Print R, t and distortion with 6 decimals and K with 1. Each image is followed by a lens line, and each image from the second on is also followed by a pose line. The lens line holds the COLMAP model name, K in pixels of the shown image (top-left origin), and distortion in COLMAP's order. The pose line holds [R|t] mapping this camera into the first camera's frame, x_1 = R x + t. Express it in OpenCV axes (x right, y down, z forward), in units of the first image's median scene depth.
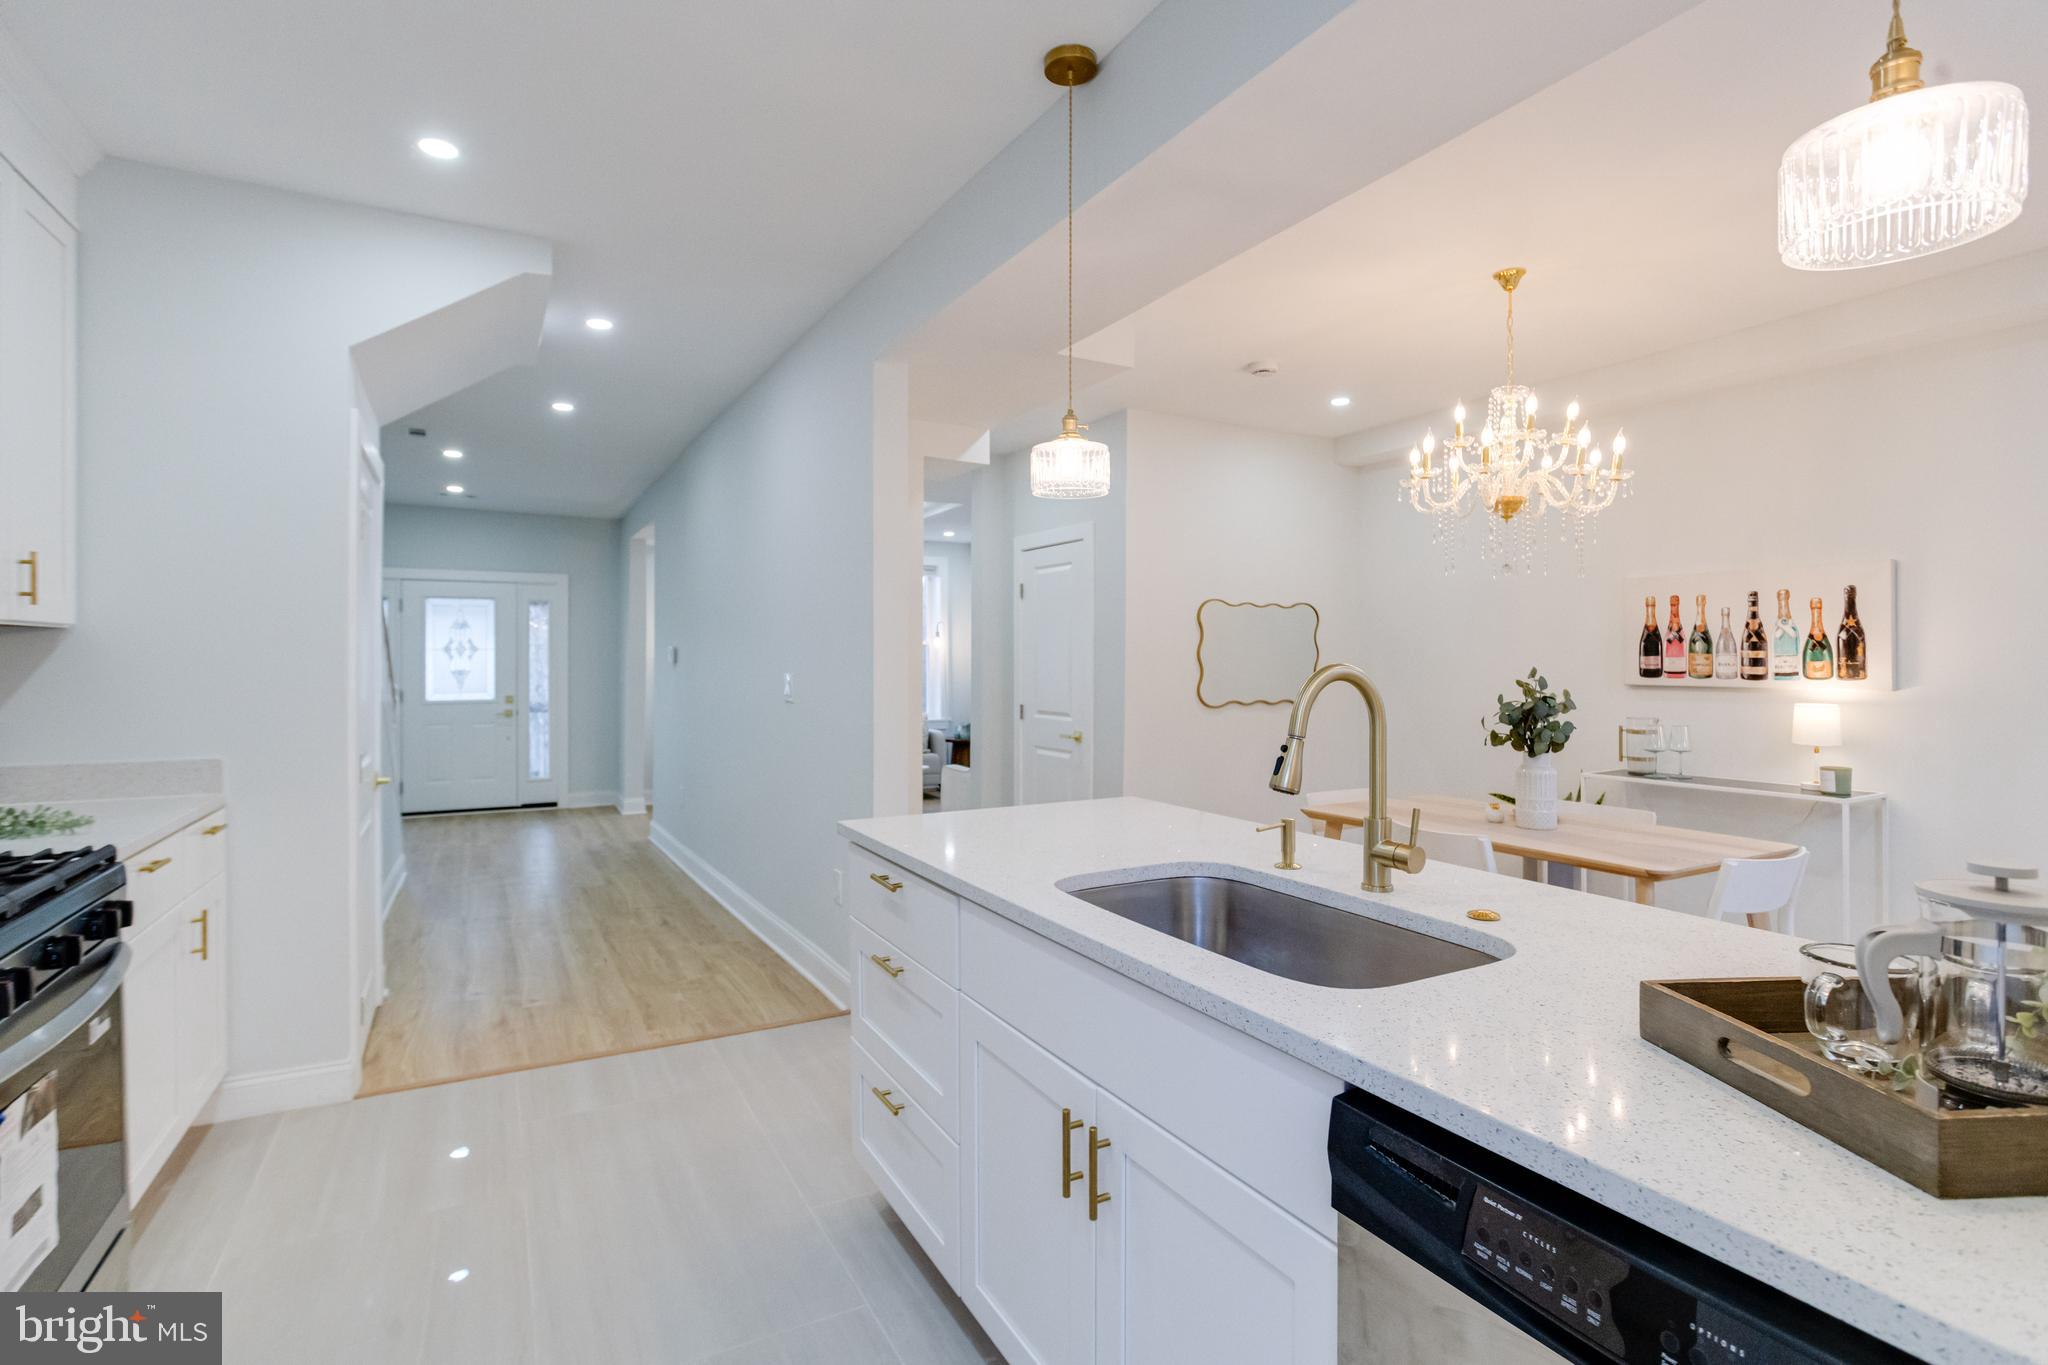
lens RADIAL K [[983.0, 0, 1044.3], [0, 983.0, 665.4], [0, 0, 1]] dist [-0.003120, -0.000065]
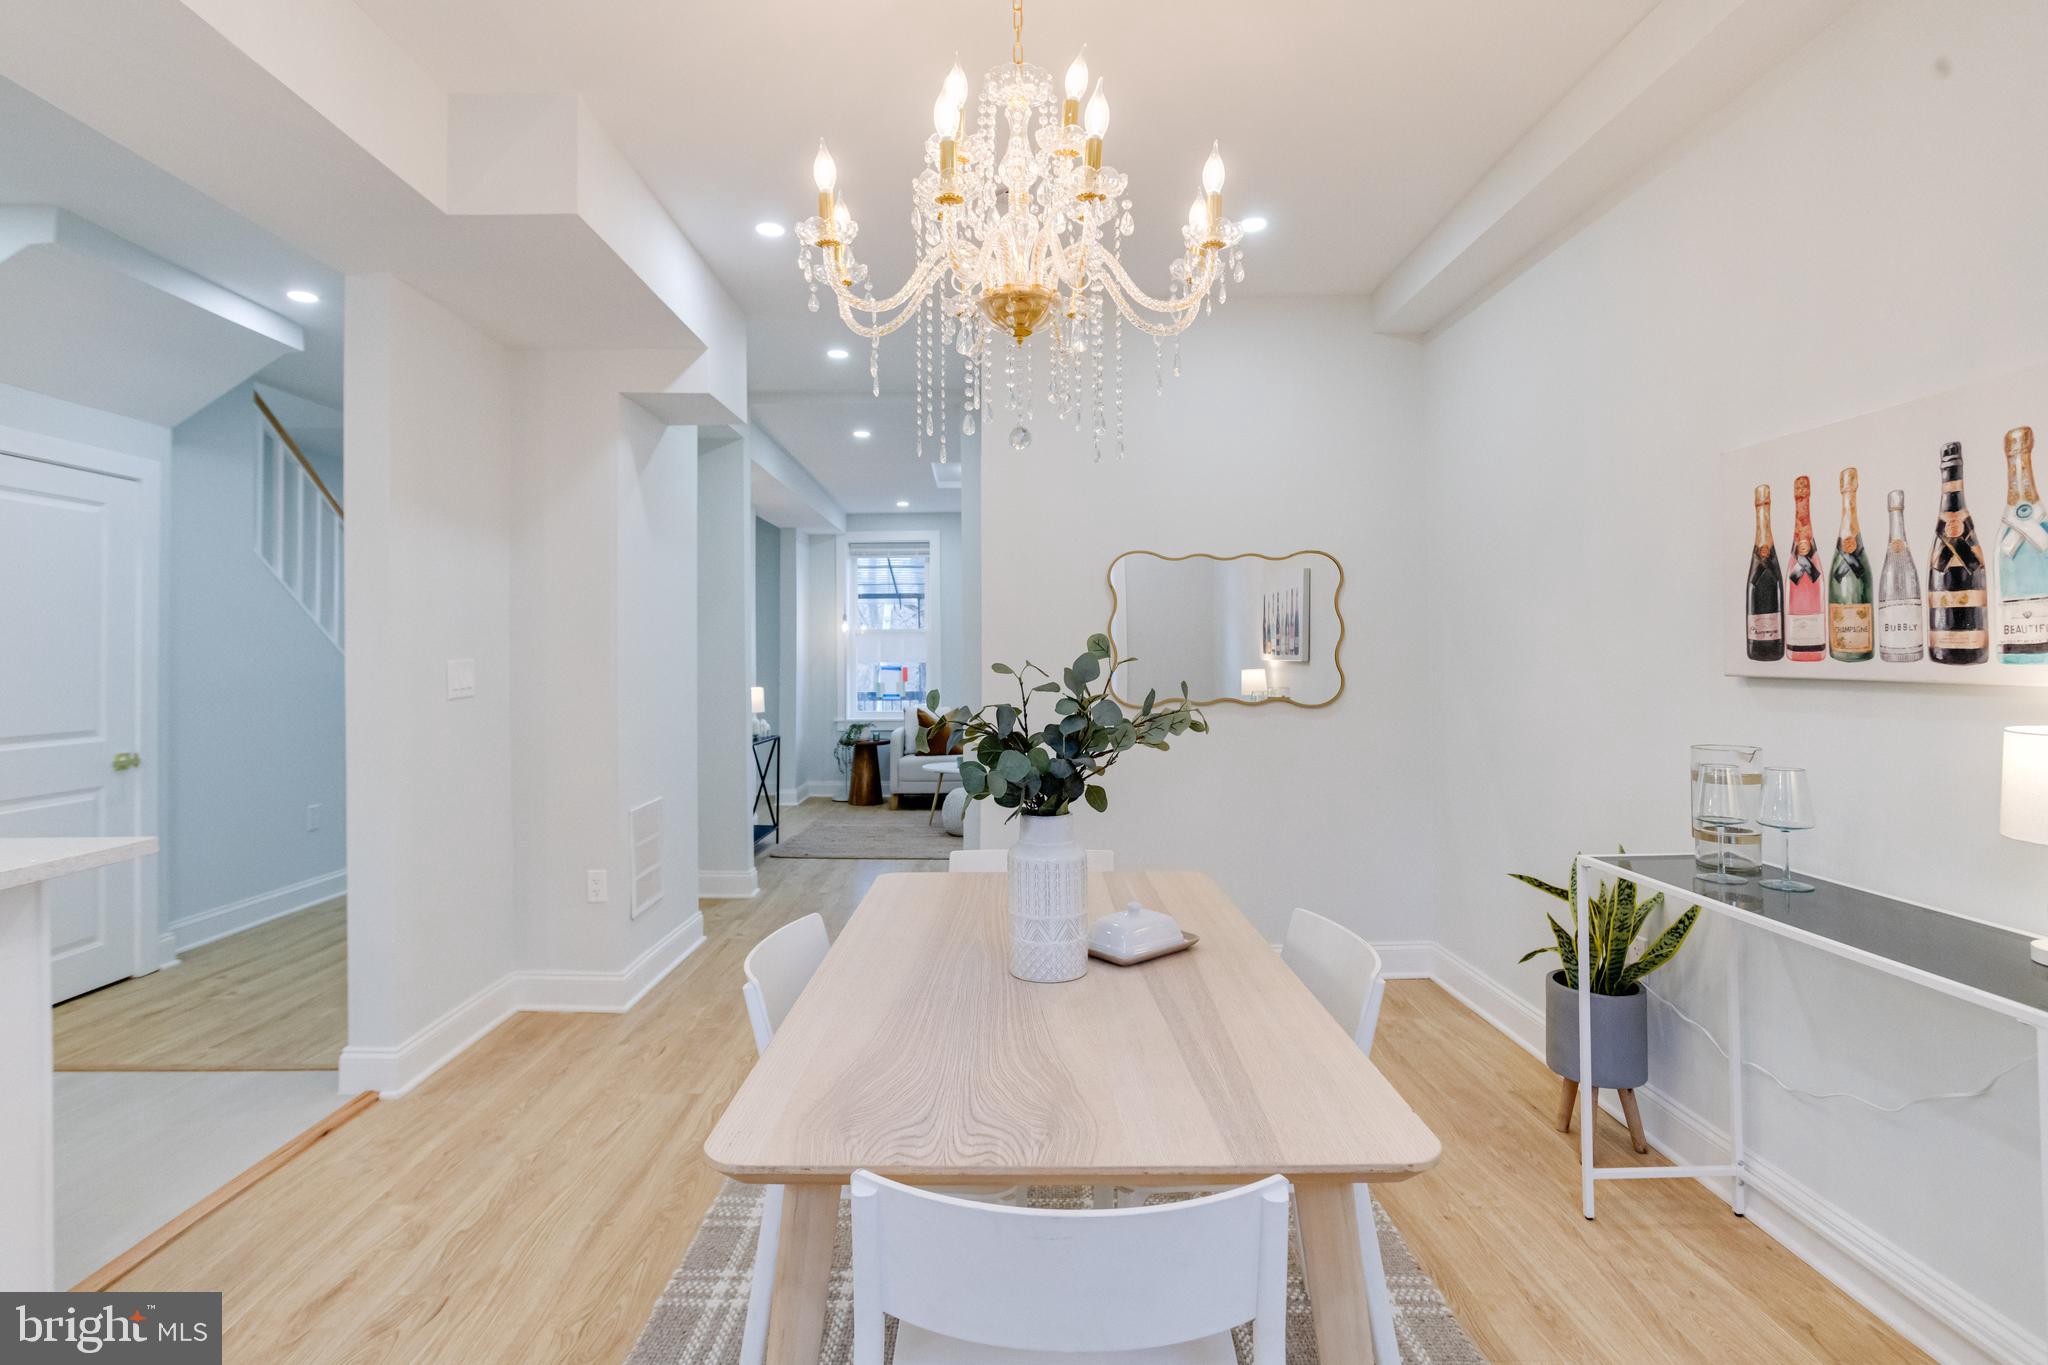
lens RADIAL K [[1009.2, 0, 1013.6], [0, 1009.2, 666.0], [0, 0, 1]] dist [-0.039196, 0.022761]
pose [[0.873354, -0.003564, -0.487073, 0.586636], [0.007372, 0.999955, 0.005902, 0.010693], [0.487030, -0.008745, 0.873341, 0.458758]]
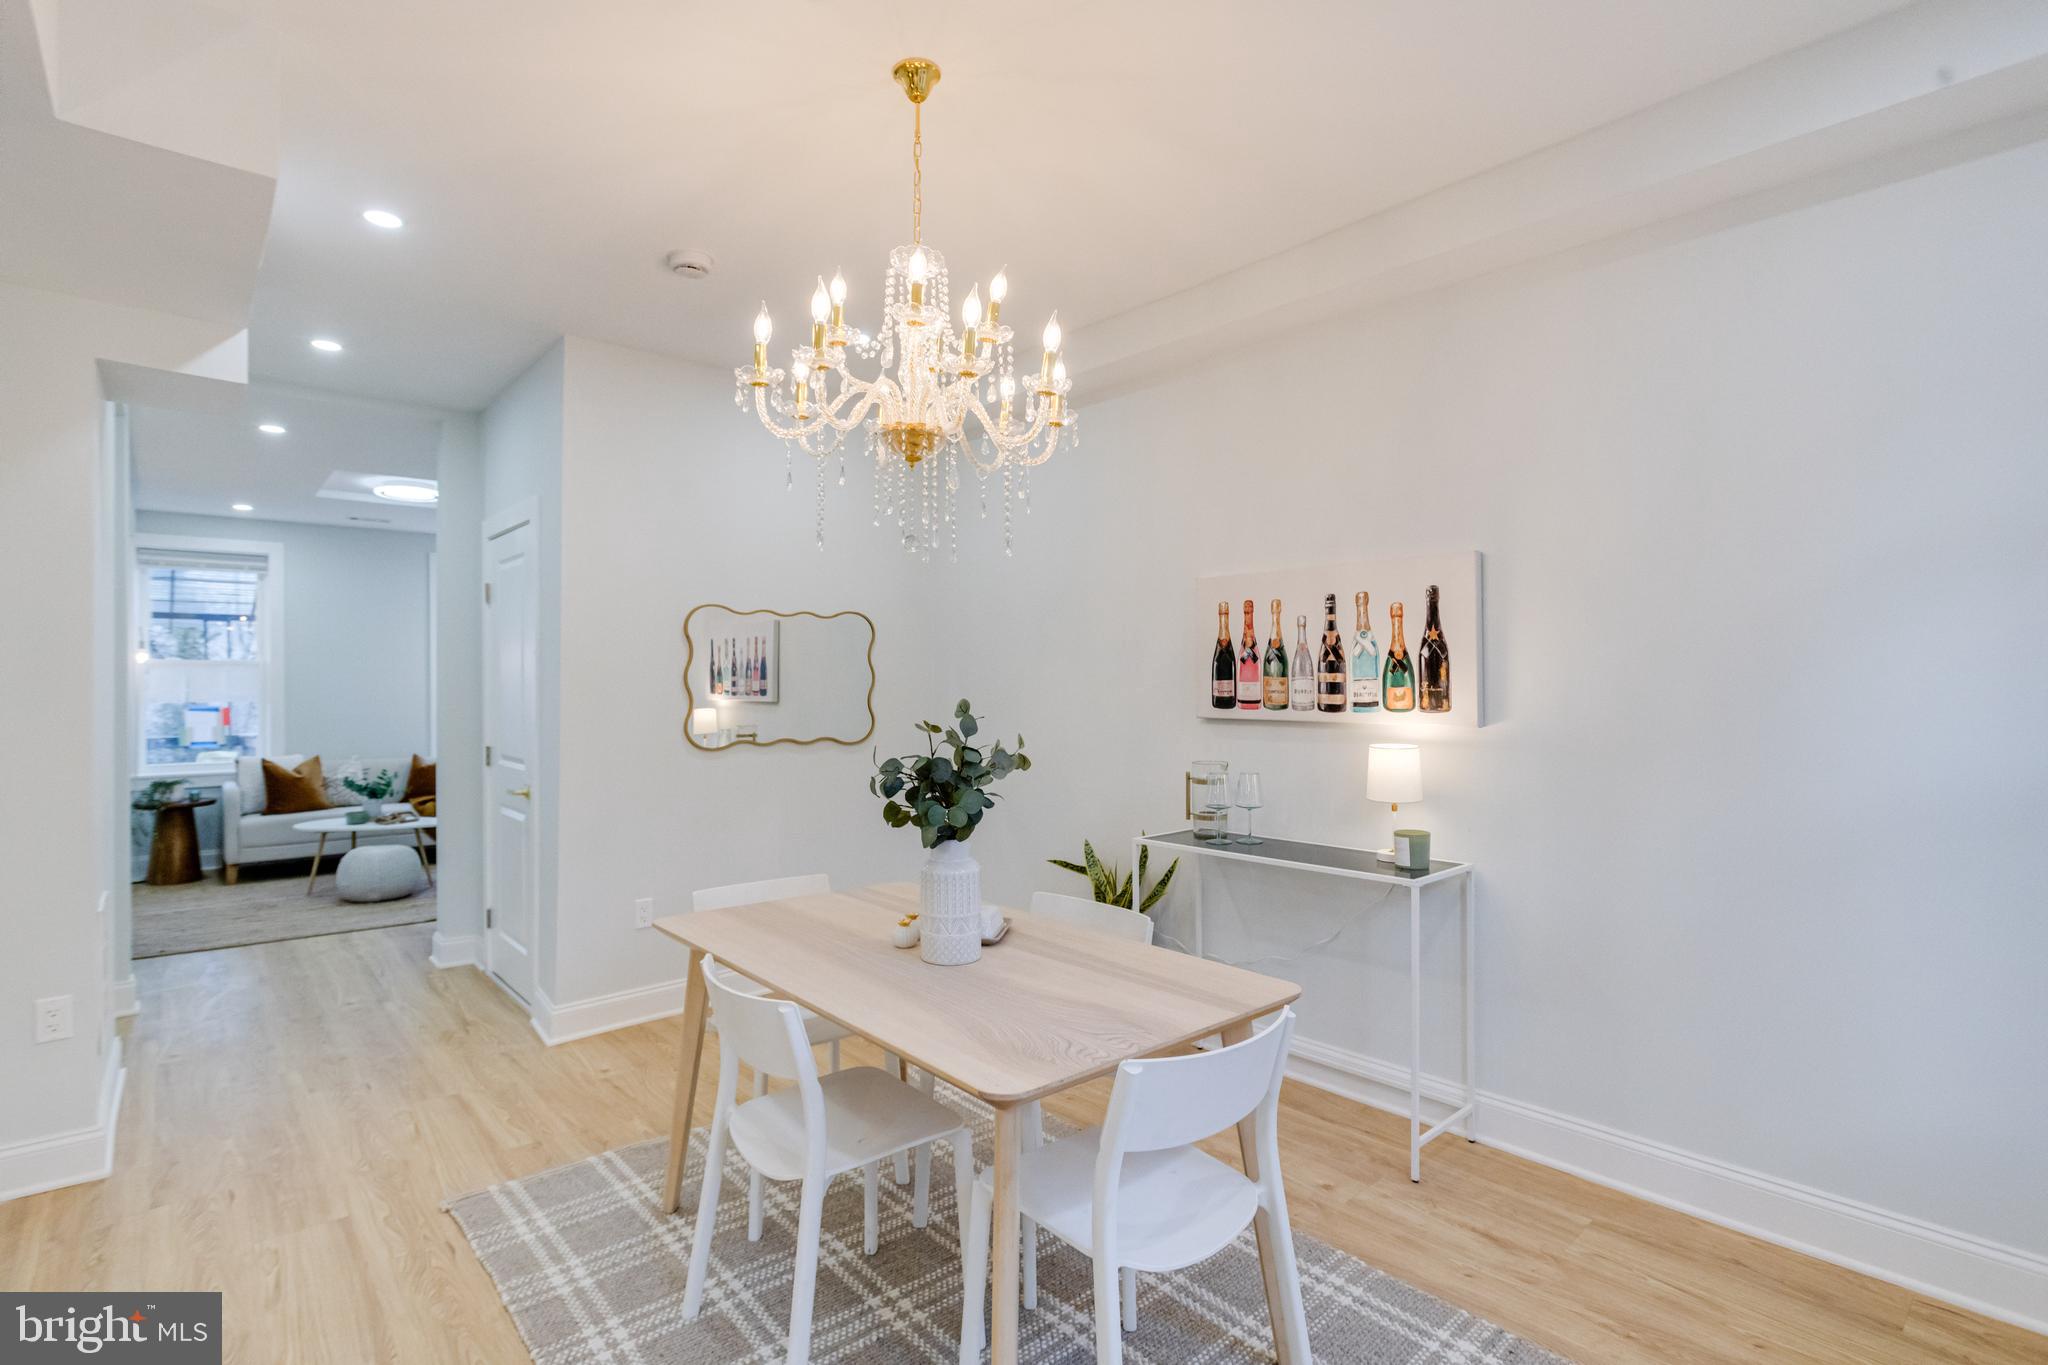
lens RADIAL K [[983.4, 0, 1030.9], [0, 983.4, 698.1], [0, 0, 1]] dist [-0.038635, 0.022620]
pose [[0.979640, -0.006517, 0.200658, 0.347823], [0.004342, 0.999927, 0.011280, -0.005220], [-0.200717, -0.010179, 0.979596, 0.310940]]
